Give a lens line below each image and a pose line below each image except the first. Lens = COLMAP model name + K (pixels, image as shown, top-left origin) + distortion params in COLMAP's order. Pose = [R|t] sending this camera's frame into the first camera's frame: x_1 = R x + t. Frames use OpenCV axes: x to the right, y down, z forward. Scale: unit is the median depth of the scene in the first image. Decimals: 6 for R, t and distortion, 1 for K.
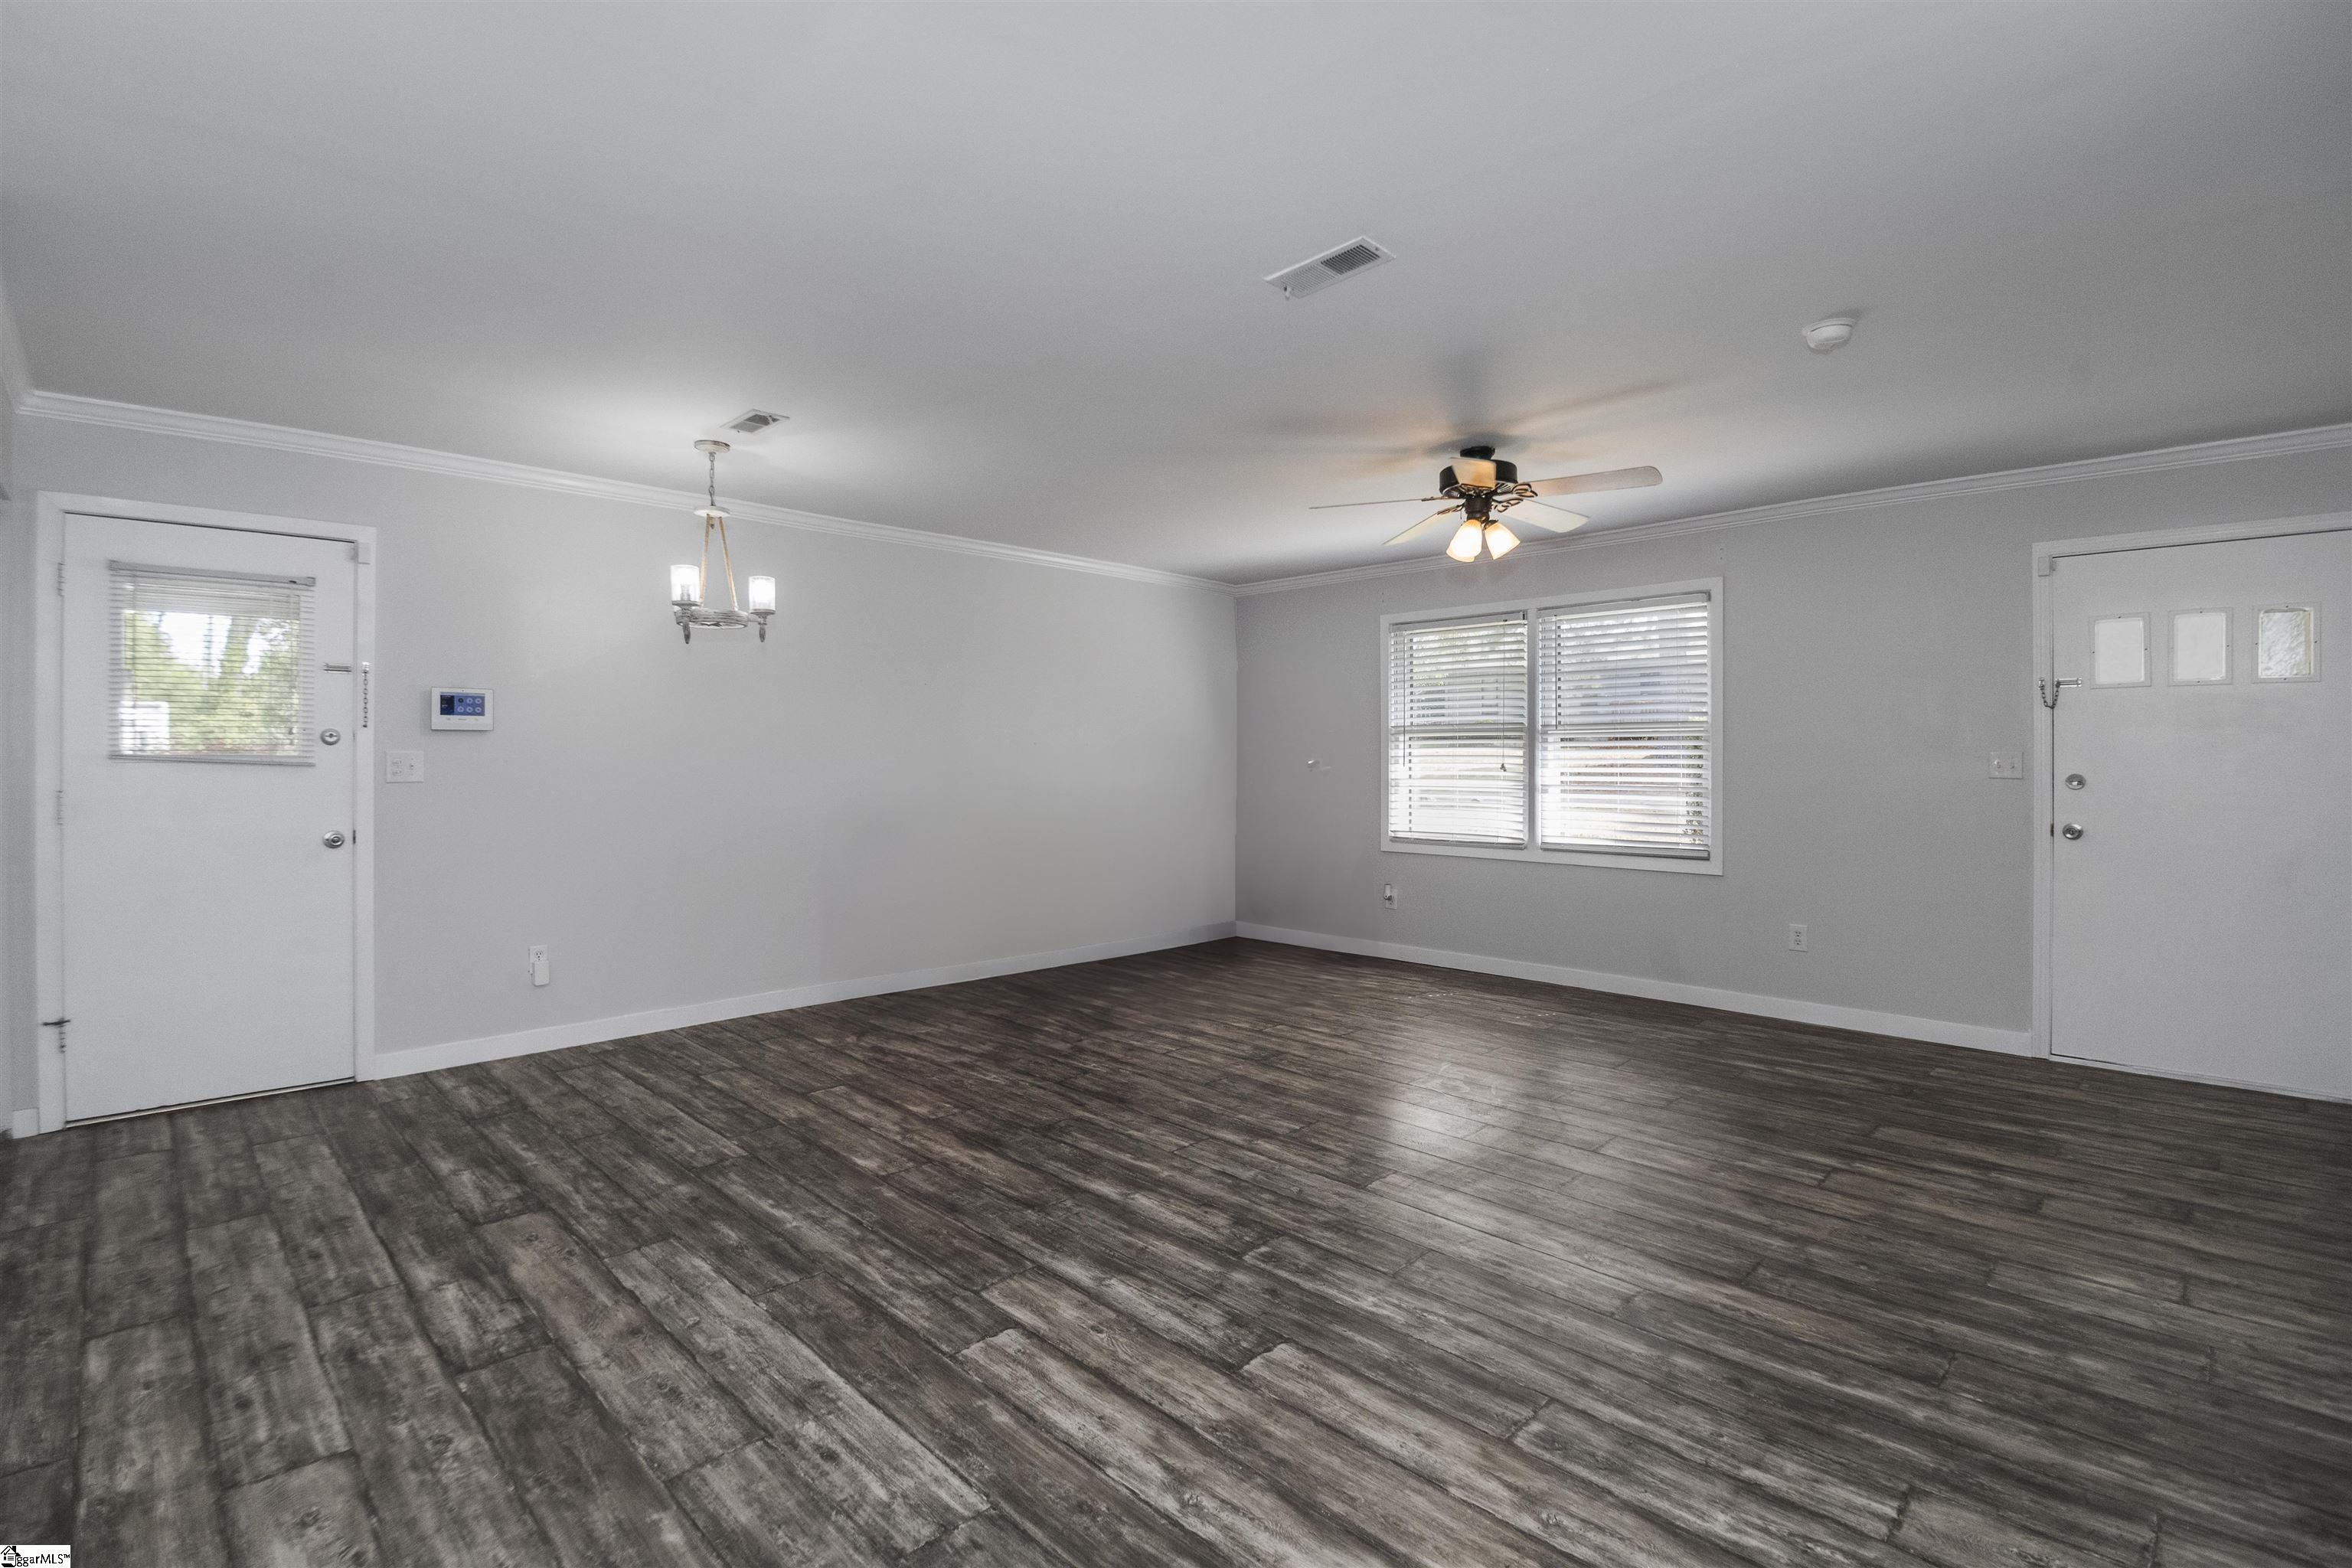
lens RADIAL K [[1069.4, 0, 1160.1], [0, 1069.4, 732.1], [0, 0, 1]] dist [-0.020458, -0.006379]
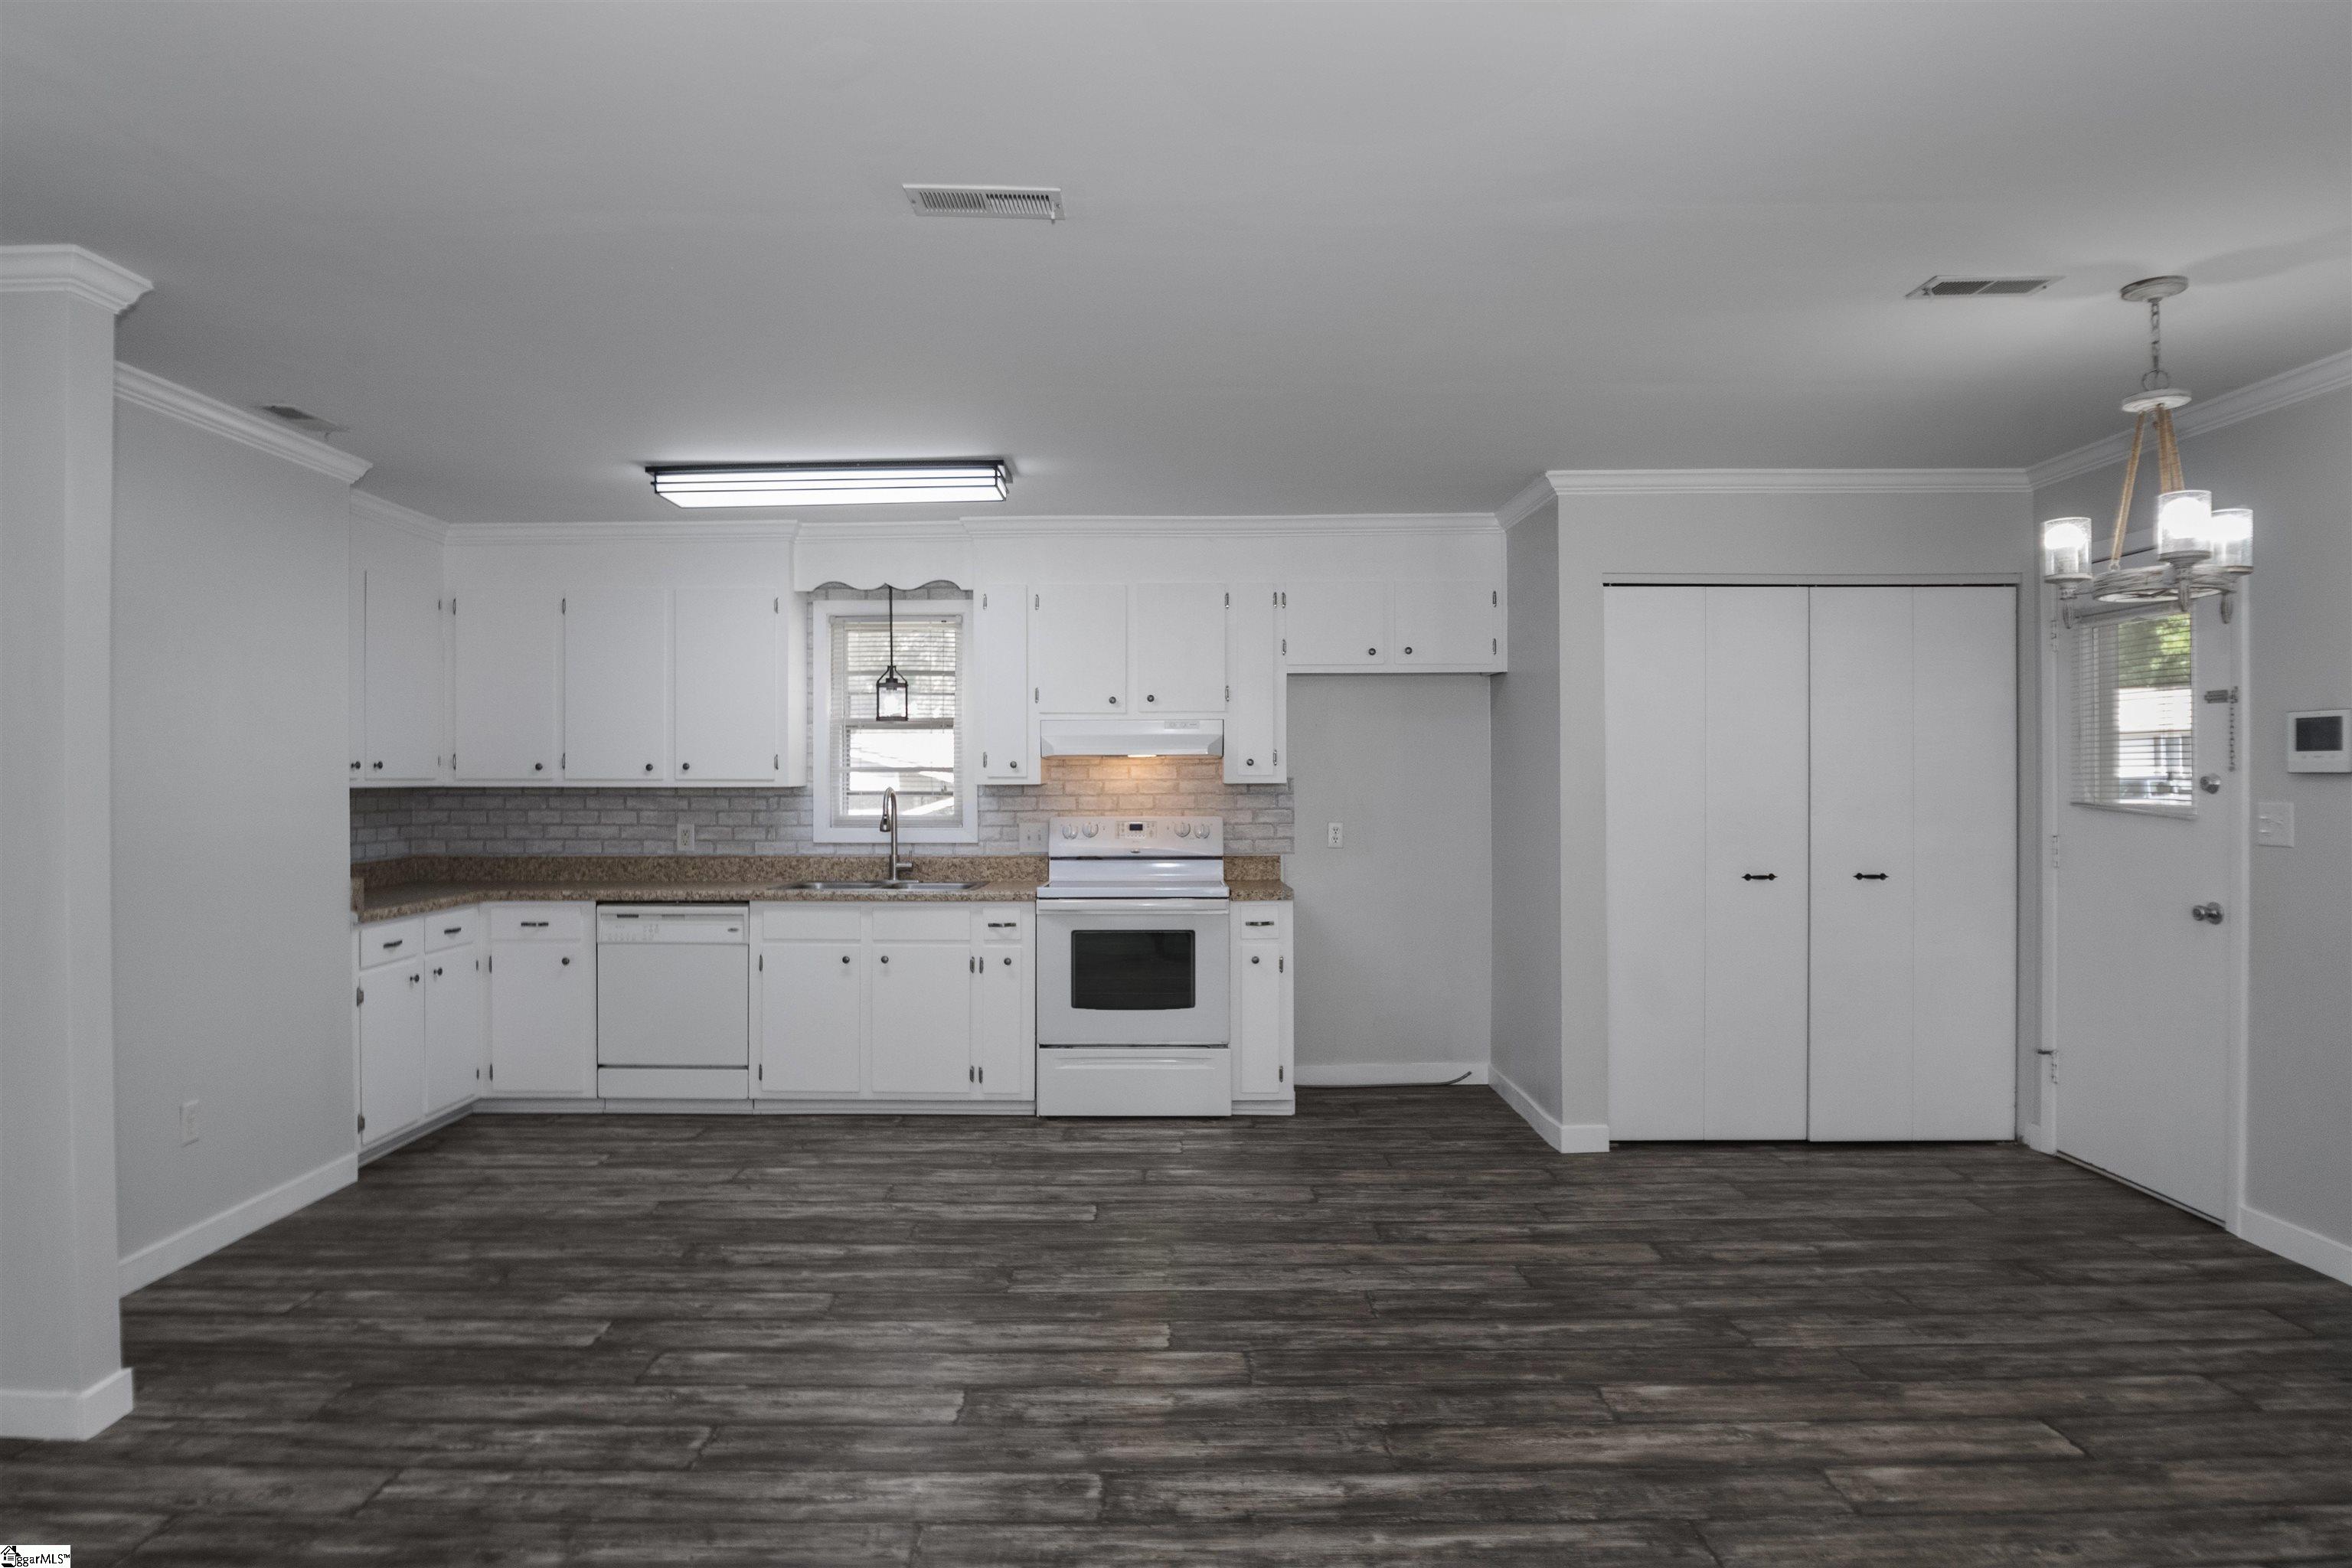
lens RADIAL K [[1413.3, 0, 1149.8], [0, 1413.3, 777.9], [0, 0, 1]] dist [-0.032716, 0.002283]
pose [[-0.712767, 0.004628, -0.701386, 0.754124], [0.017922, 0.999772, -0.011616, -0.003561], [0.701172, -0.020850, -0.712687, 1.734239]]
